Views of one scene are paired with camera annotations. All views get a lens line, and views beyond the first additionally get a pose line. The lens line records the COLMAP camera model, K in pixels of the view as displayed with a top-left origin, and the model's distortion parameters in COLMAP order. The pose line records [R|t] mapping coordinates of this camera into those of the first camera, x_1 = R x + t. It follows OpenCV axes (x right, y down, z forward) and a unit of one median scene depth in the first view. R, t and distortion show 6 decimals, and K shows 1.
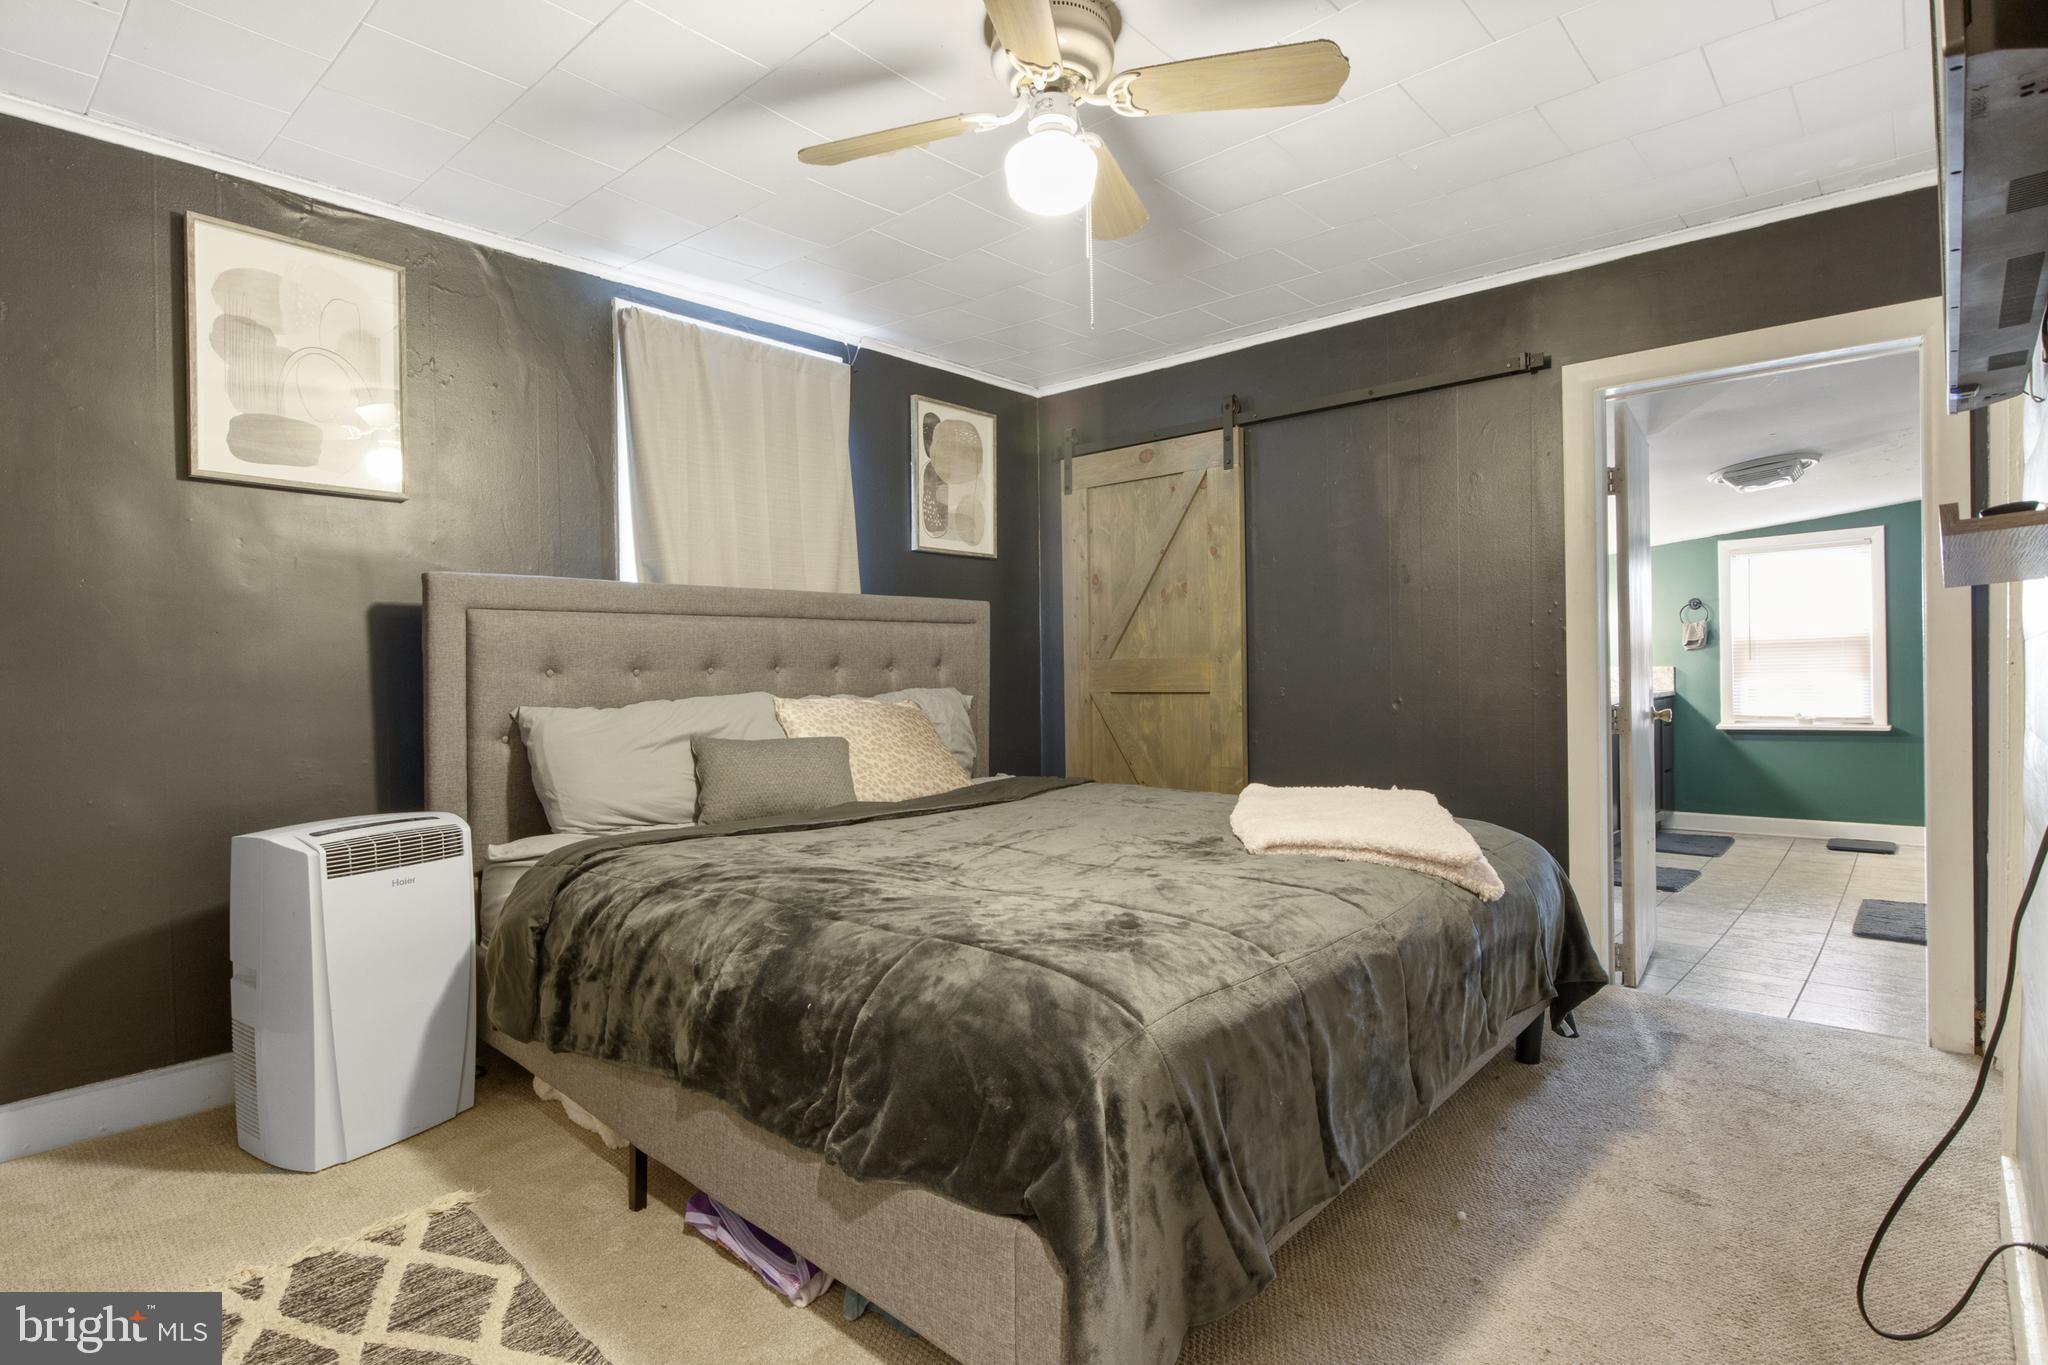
lens RADIAL K [[1036.4, 0, 1026.6], [0, 1036.4, 674.7], [0, 0, 1]] dist [0.000021, -0.000244]
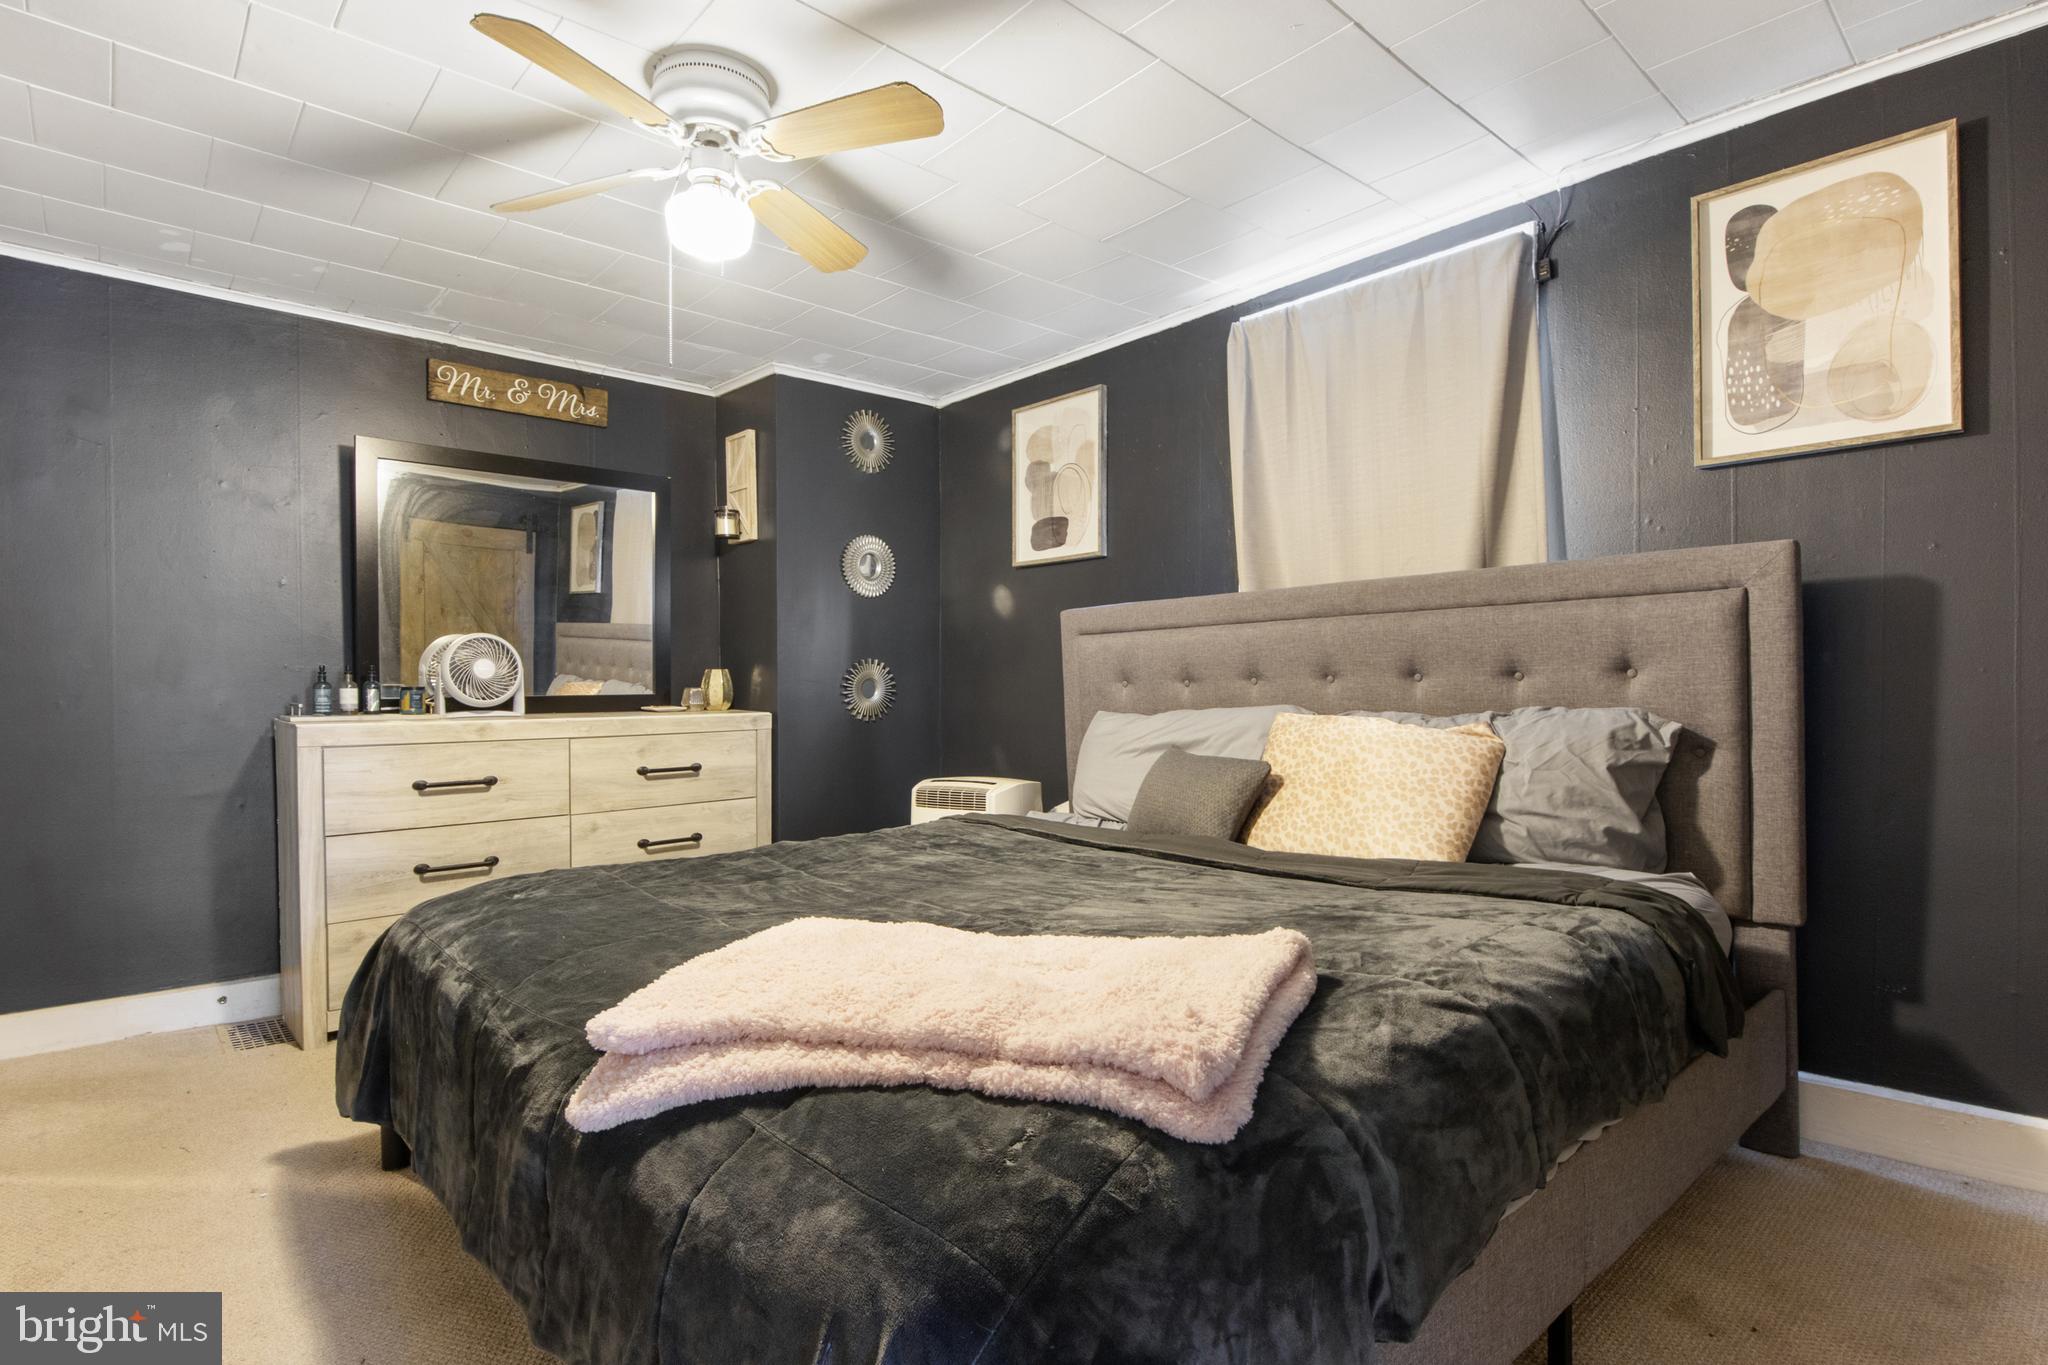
lens RADIAL K [[1005.5, 0, 1024.0], [0, 1005.5, 682.5], [0, 0, 1]] dist [-0.051091, -0.000124]
pose [[-0.119103, 0.012549, -0.992803, 0.490919], [0.010368, 0.999881, 0.011394, -0.011785], [0.992828, -0.008936, -0.119219, 0.716208]]
